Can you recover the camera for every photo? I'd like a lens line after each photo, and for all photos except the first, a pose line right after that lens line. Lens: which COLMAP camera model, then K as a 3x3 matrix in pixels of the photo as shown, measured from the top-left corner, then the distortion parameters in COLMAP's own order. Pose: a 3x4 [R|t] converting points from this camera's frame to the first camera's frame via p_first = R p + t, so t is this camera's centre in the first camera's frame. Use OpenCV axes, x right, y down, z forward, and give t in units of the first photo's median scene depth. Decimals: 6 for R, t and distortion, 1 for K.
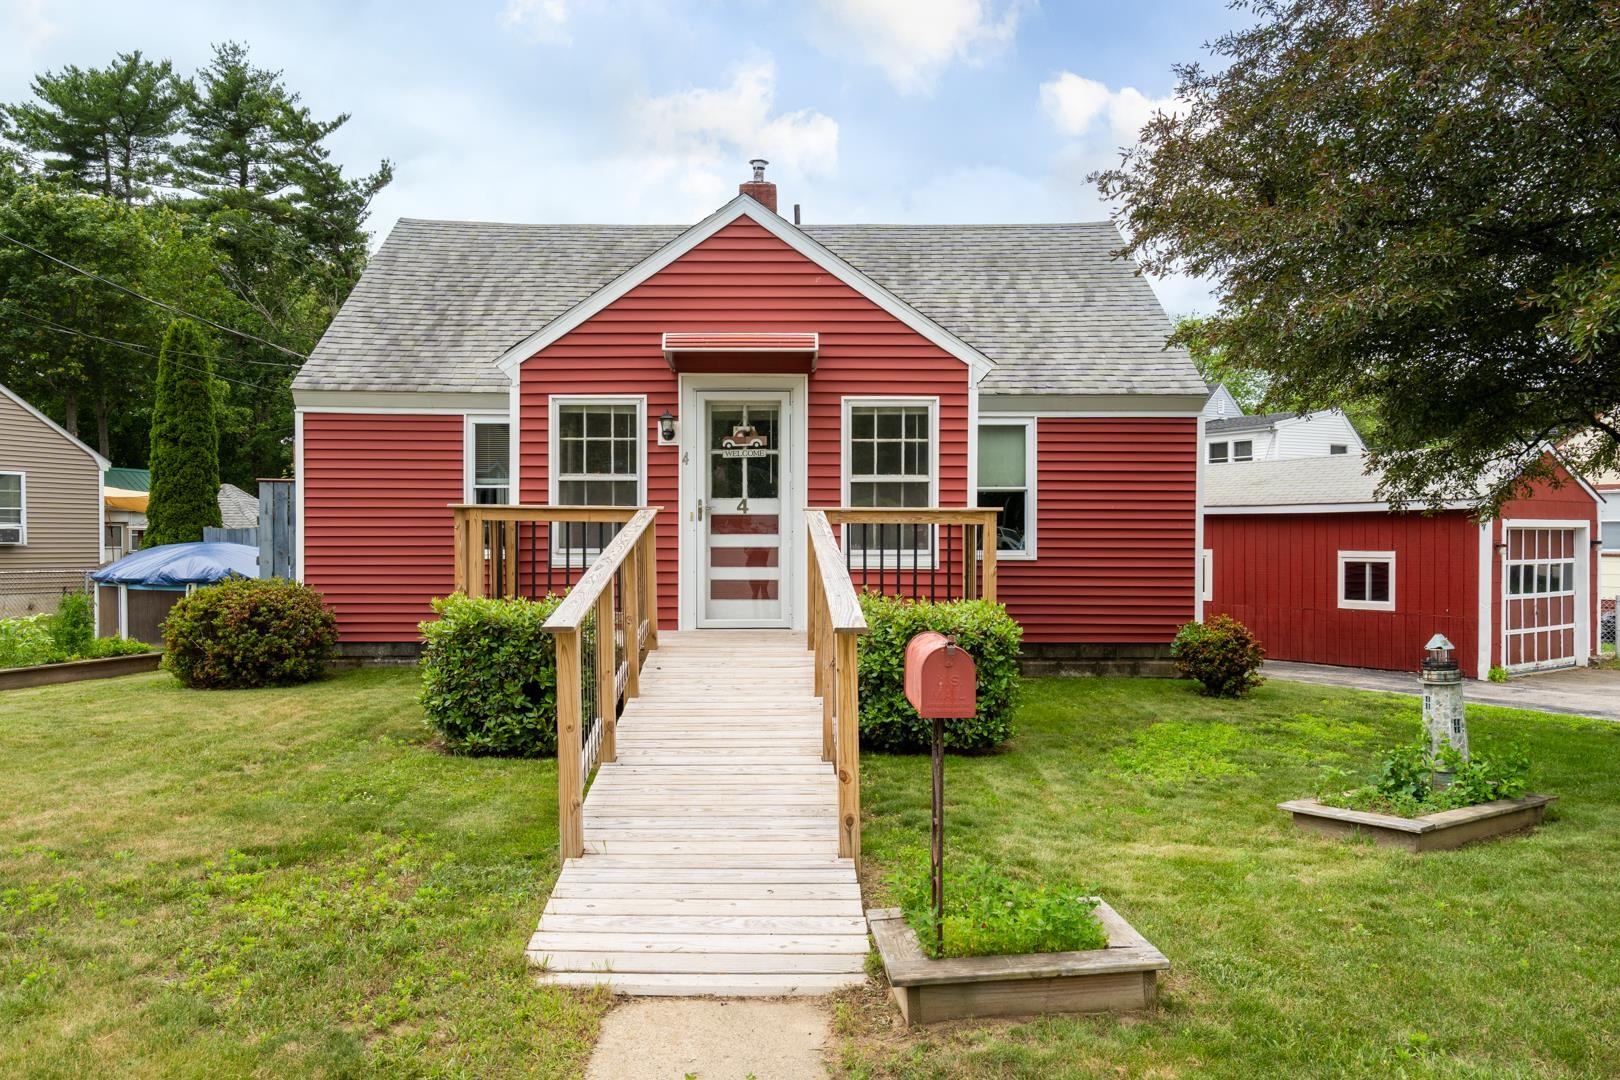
lens RADIAL K [[1289.4, 0, 810.0], [0, 1289.4, 540.0], [0, 0, 1]] dist [0.002487, -0.000084]
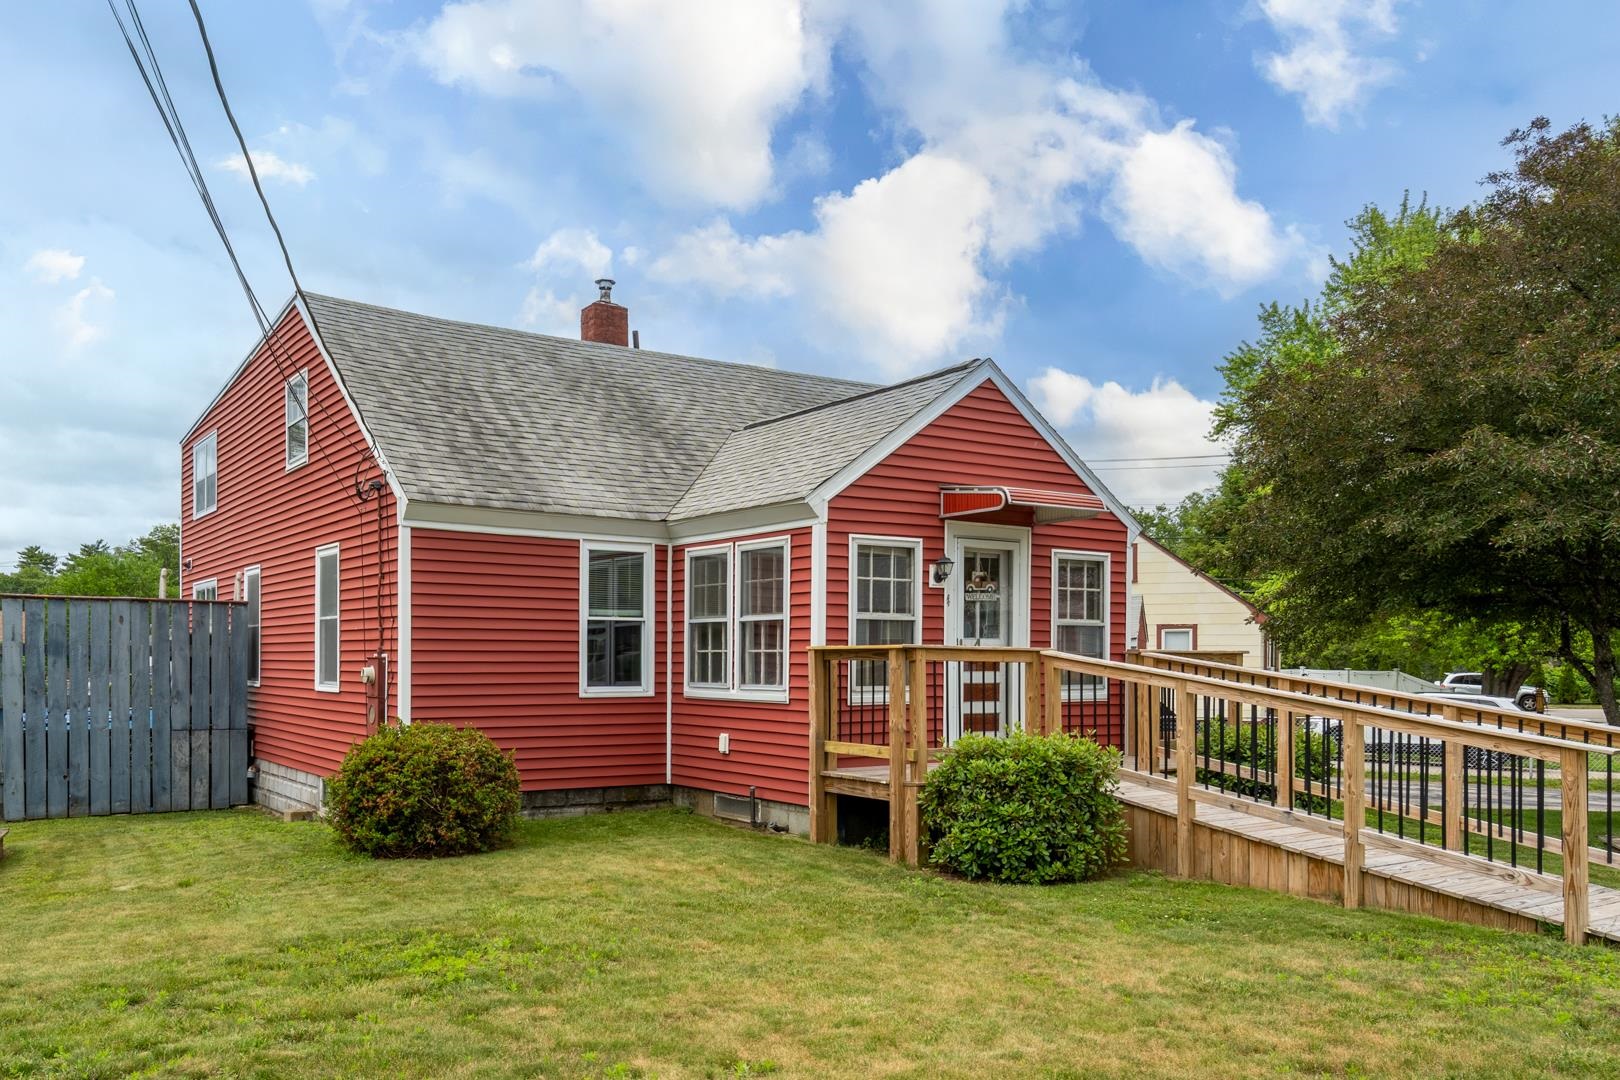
lens RADIAL K [[1328.6, 0, 809.4], [0, 1328.6, 651.8], [0, 0, 1]] dist [-0.001826, 0.000452]
pose [[0.832356, 0.005918, 0.554209, -0.795361], [-0.000284, 0.999947, -0.010252, -0.009484], [-0.554241, 0.008376, 0.832314, 0.151389]]
